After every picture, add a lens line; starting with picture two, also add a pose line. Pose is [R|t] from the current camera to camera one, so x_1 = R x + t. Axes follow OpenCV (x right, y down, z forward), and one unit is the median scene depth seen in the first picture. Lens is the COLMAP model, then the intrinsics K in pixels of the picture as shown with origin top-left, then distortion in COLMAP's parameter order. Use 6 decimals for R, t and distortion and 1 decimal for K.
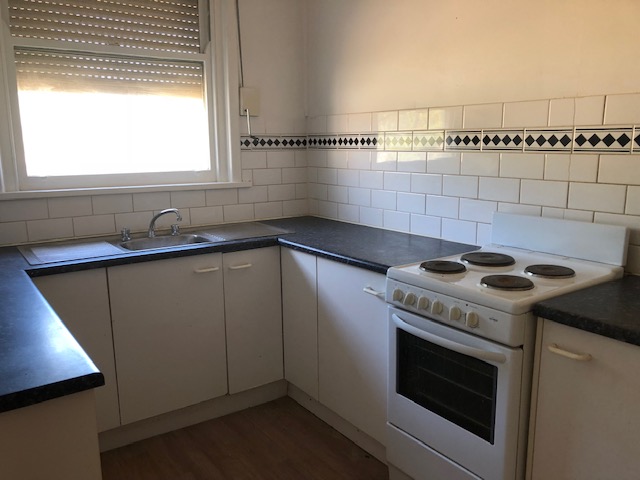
lens RADIAL K [[530.3, 0, 320.0], [0, 530.3, 240.0], [0, 0, 1]] dist [-0.002457, 0.003440]
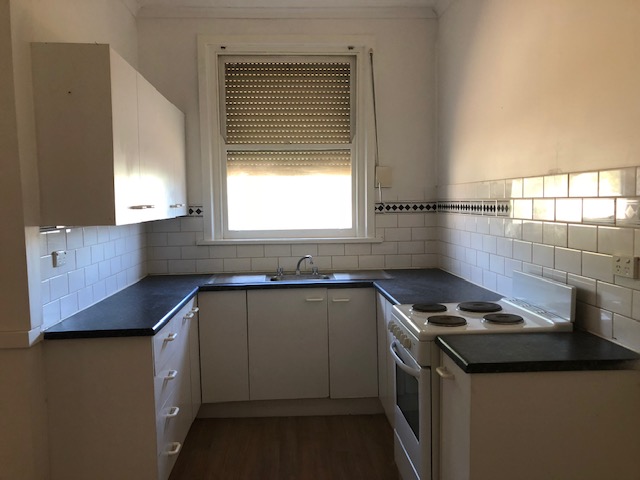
lens RADIAL K [[518.6, 0, 320.0], [0, 518.6, 240.0], [0, 0, 1]] dist [0.109246, 0.000454]
pose [[0.850726, 0.029825, -0.524762, 0.409823], [-0.085634, 0.992914, -0.082395, 0.009834], [0.518586, 0.115033, 0.847252, -0.135070]]
